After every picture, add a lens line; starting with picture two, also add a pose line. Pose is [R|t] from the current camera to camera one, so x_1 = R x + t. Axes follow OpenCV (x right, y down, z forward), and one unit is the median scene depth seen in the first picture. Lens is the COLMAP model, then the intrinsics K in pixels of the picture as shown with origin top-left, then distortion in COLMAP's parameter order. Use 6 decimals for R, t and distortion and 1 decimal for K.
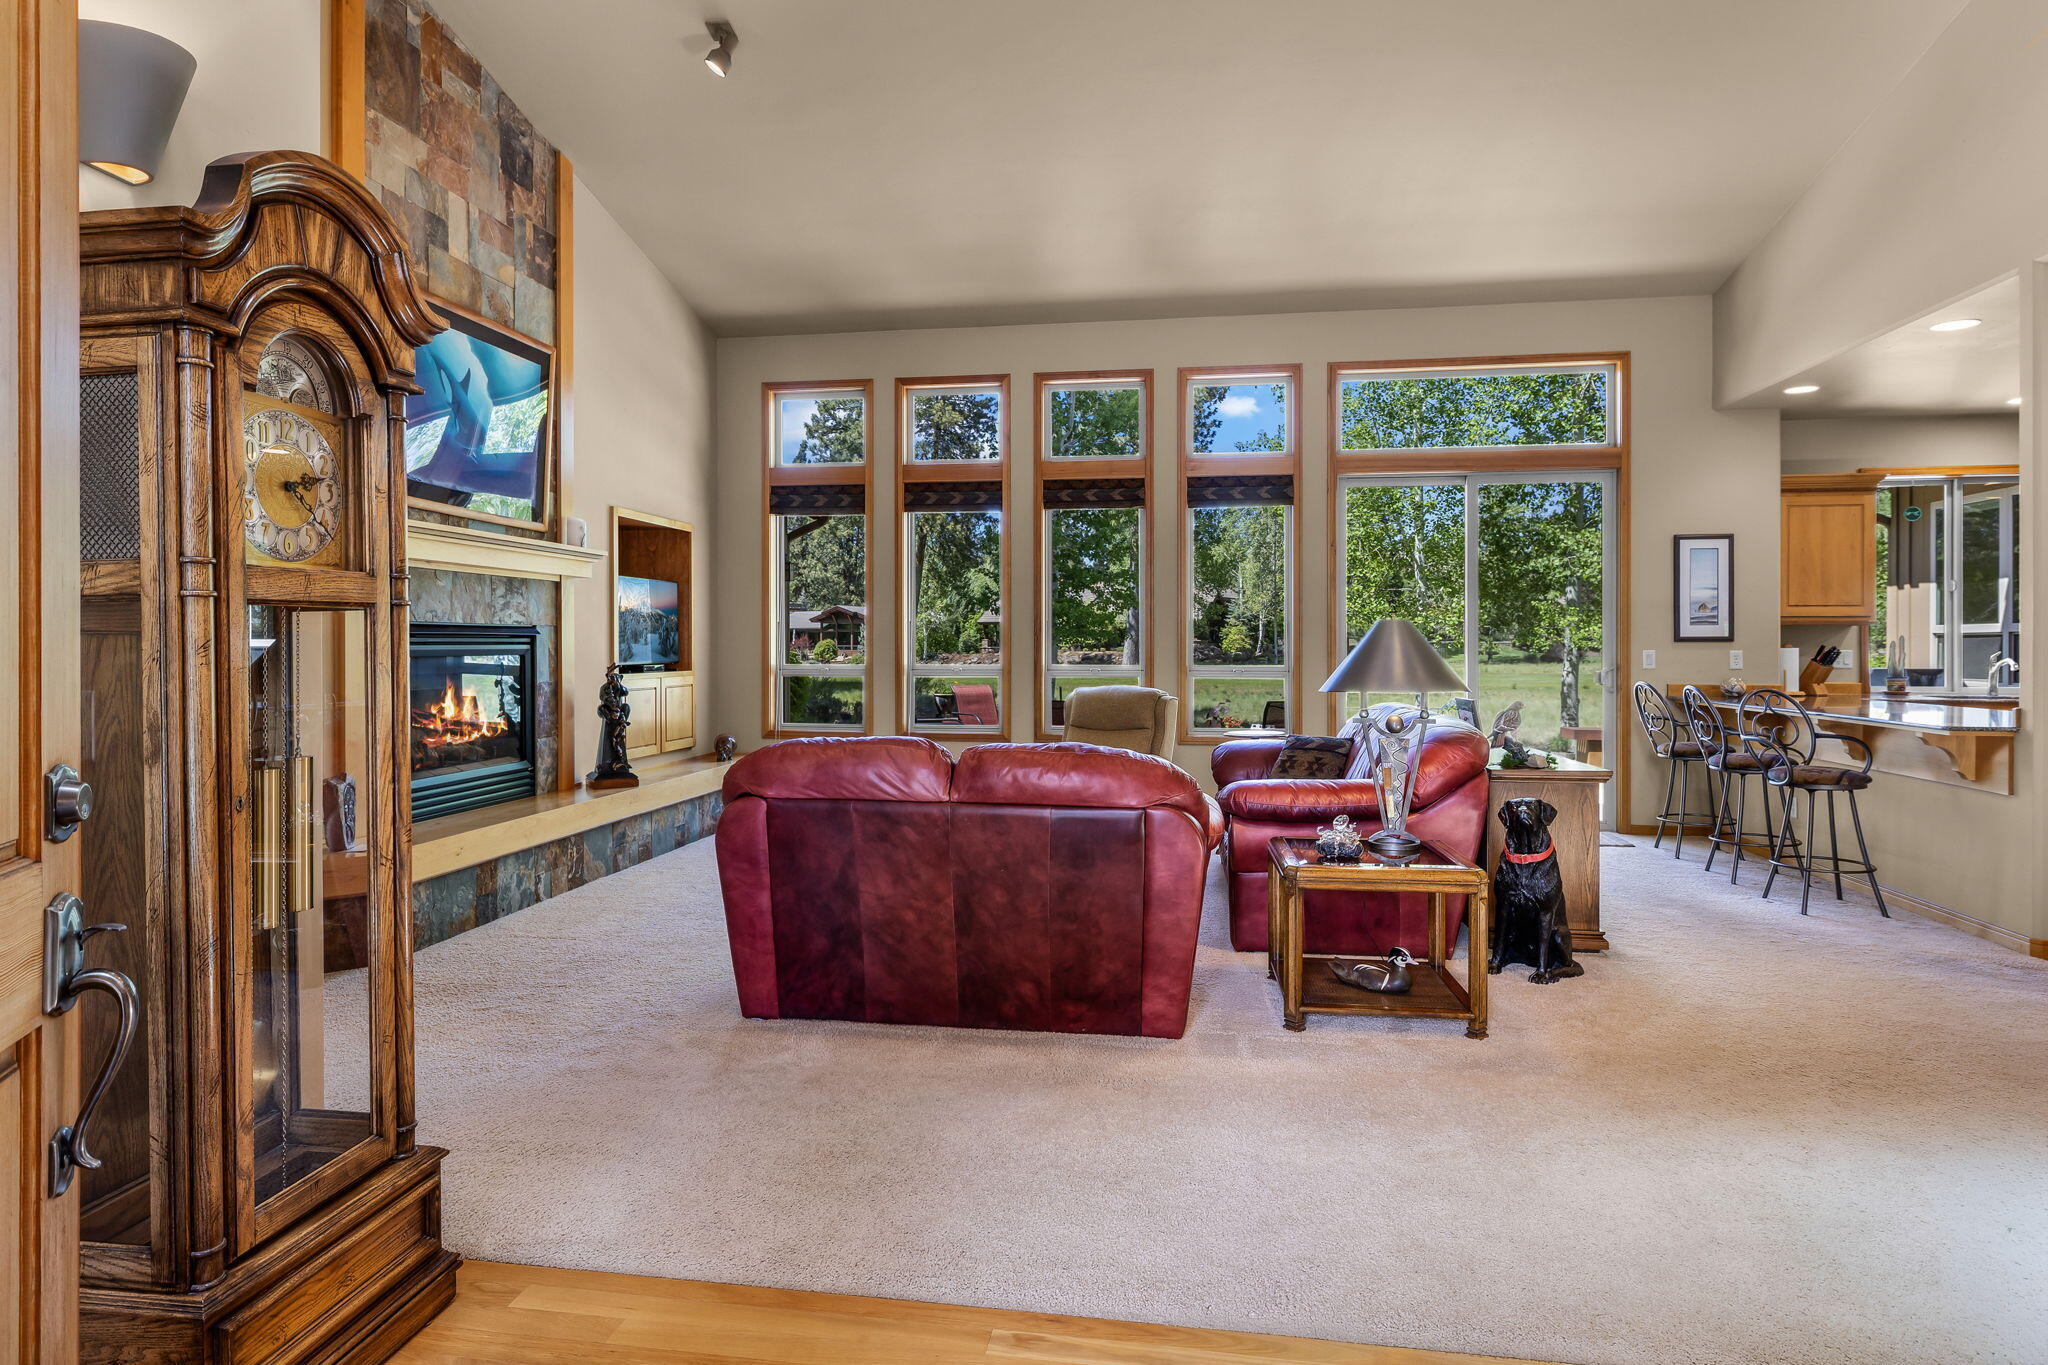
lens RADIAL K [[1172.2, 0, 995.8], [0, 1172.2, 646.7], [0, 0, 1]] dist [0.000460, -0.001610]
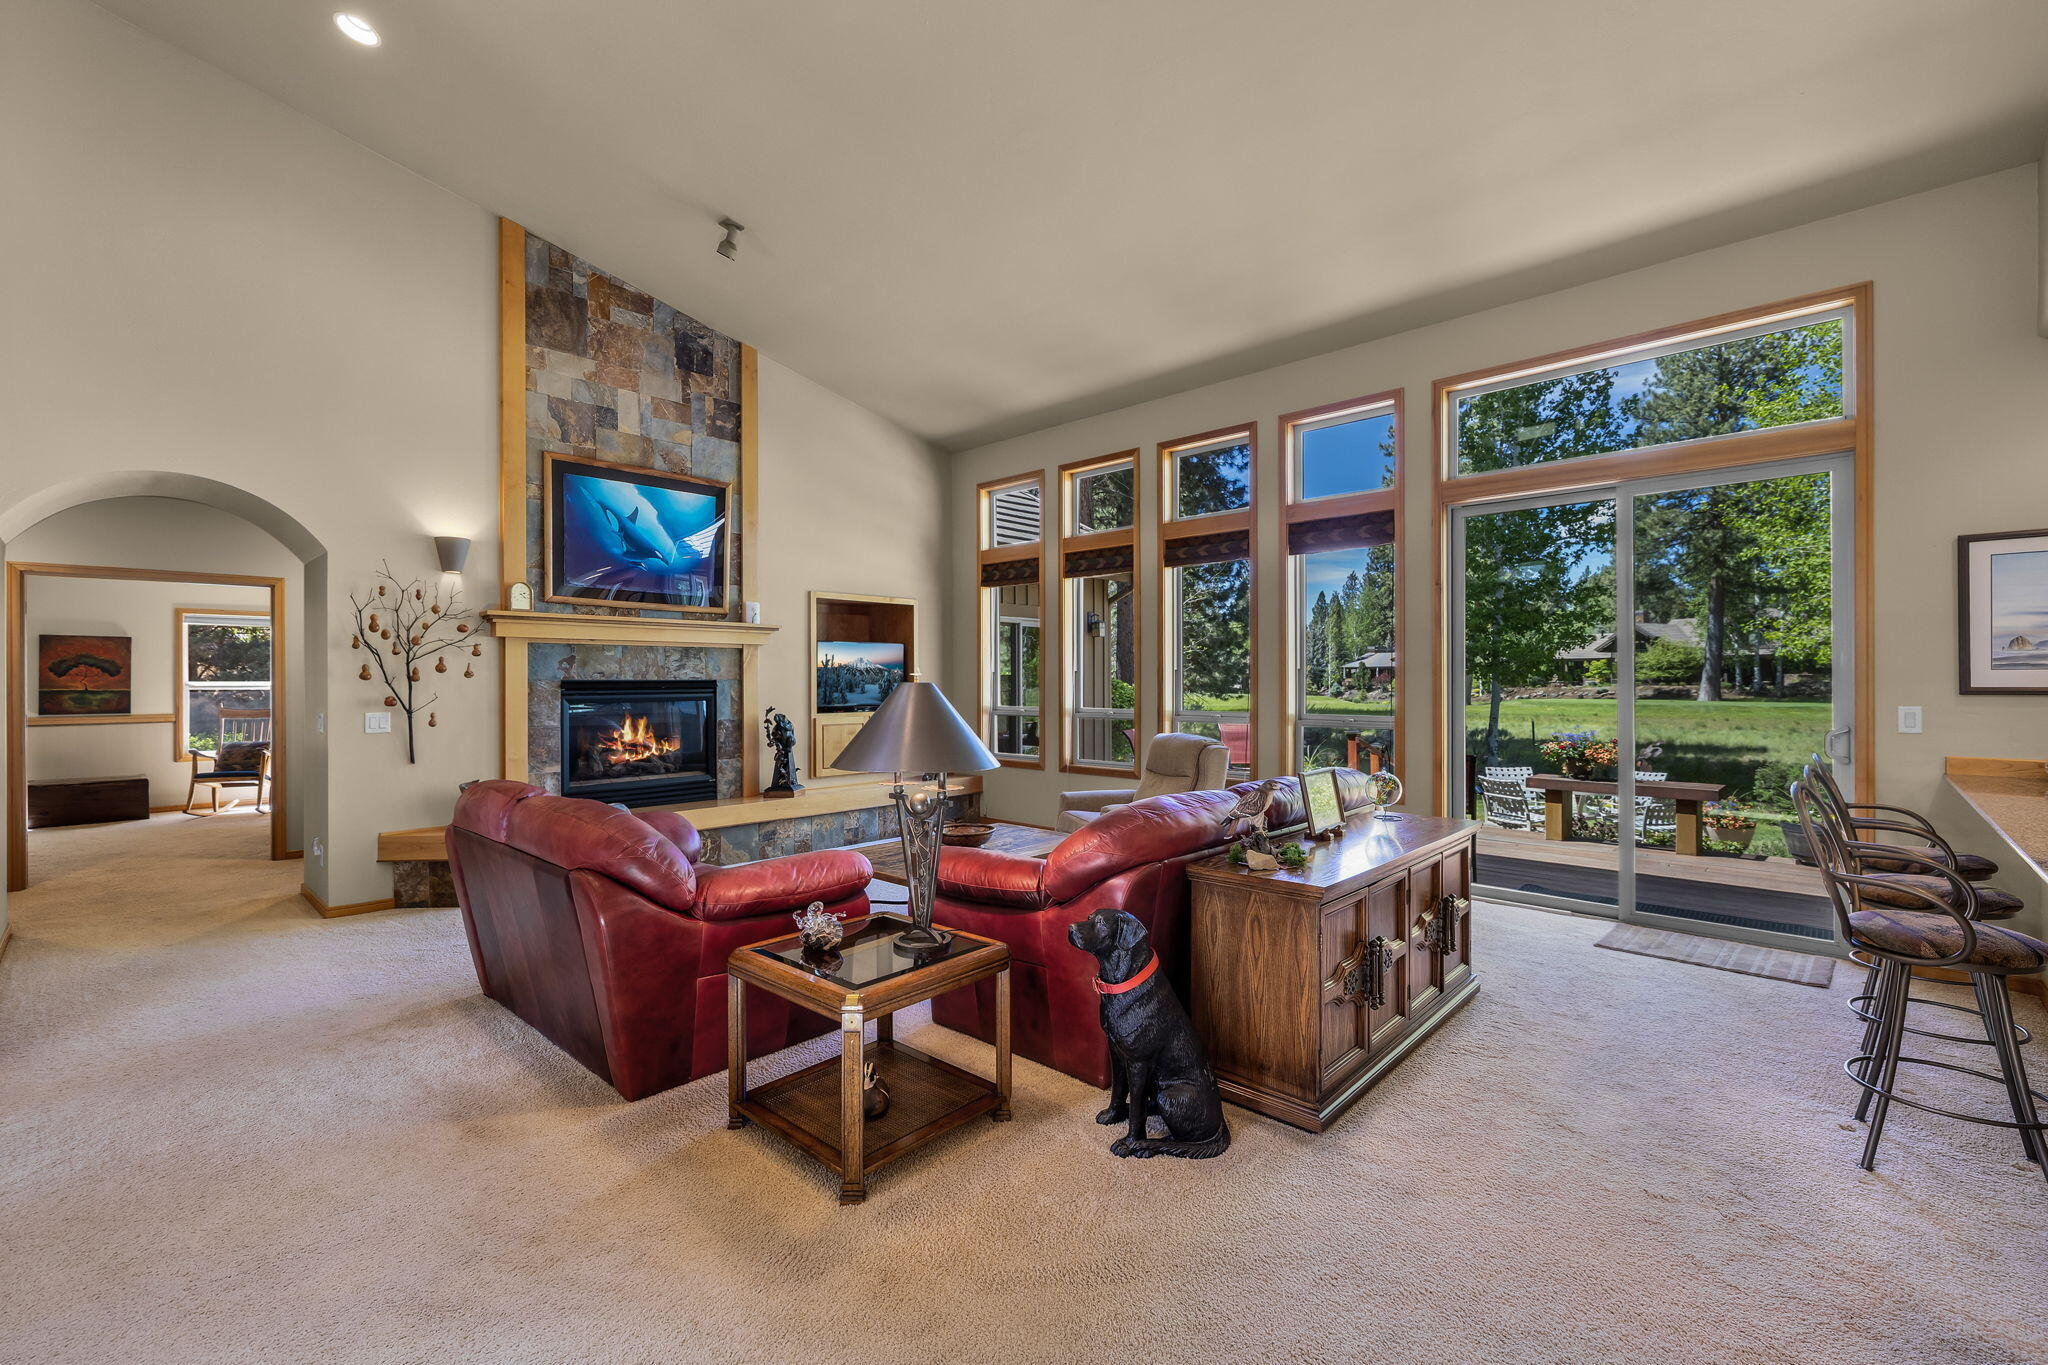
lens RADIAL K [[865.2, 0, 1003.3], [0, 865.2, 682.5], [0, 0, 1]] dist [-0.000062, 0.000763]
pose [[0.821397, -0.000705, -0.570356, 0.496446], [0.002287, 0.999995, 0.002057, -0.016261], [0.570352, -0.002994, 0.821395, 0.336119]]
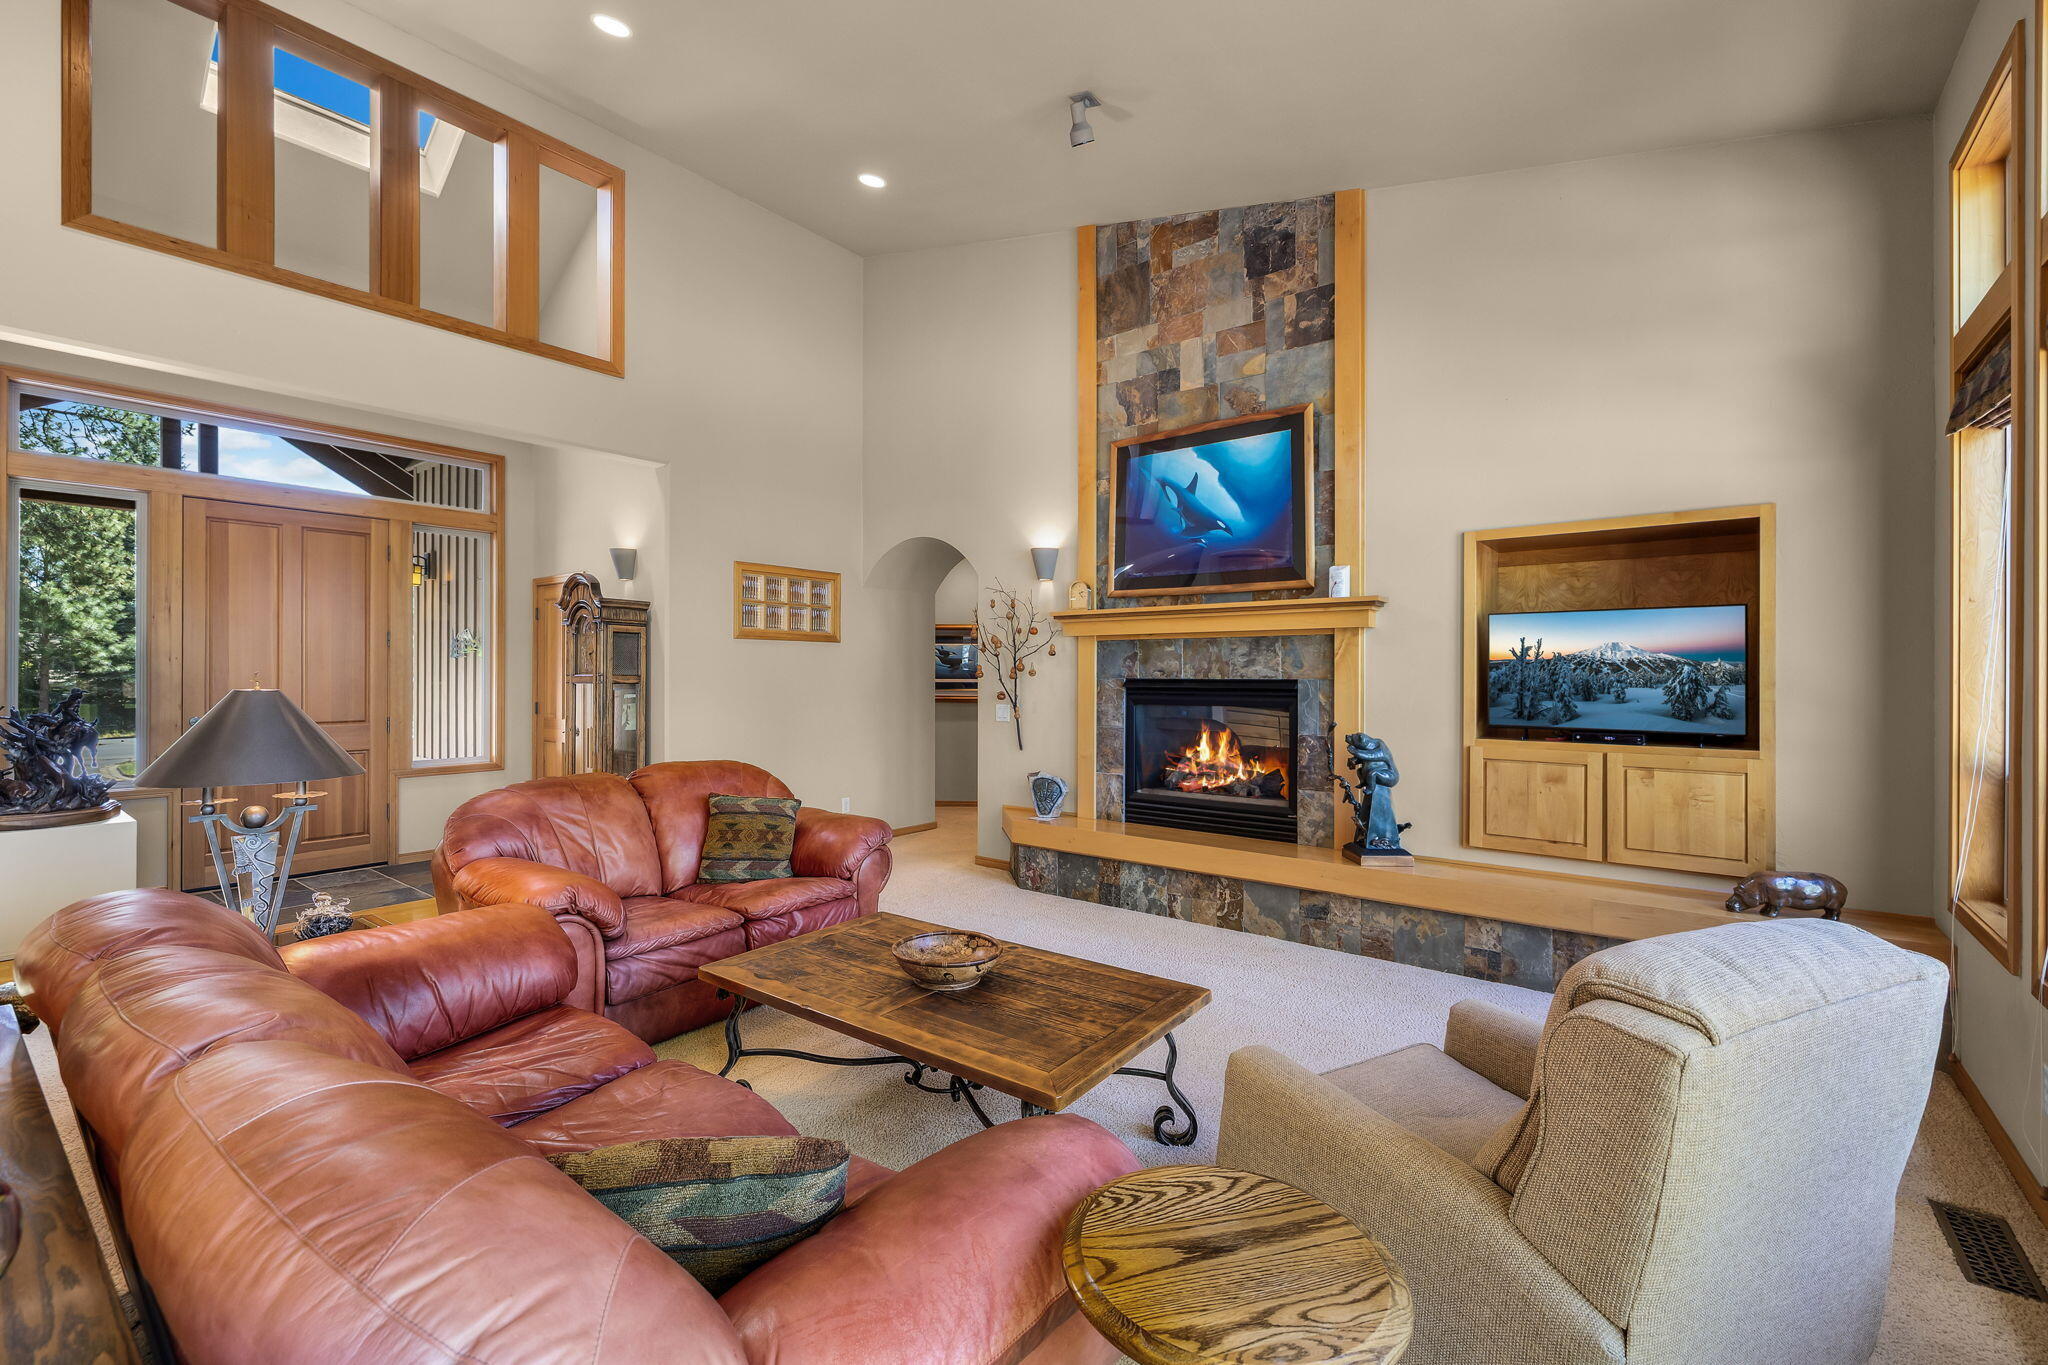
lens RADIAL K [[865.2, 0, 1007.6], [0, 865.2, 673.0], [0, 0, 1]] dist [-0.000062, 0.000763]
pose [[-0.484420, 0.001891, -0.874833, 0.403852], [-0.000326, 0.999997, 0.002342, -0.025729], [0.874835, 0.001420, -0.484418, 1.151494]]
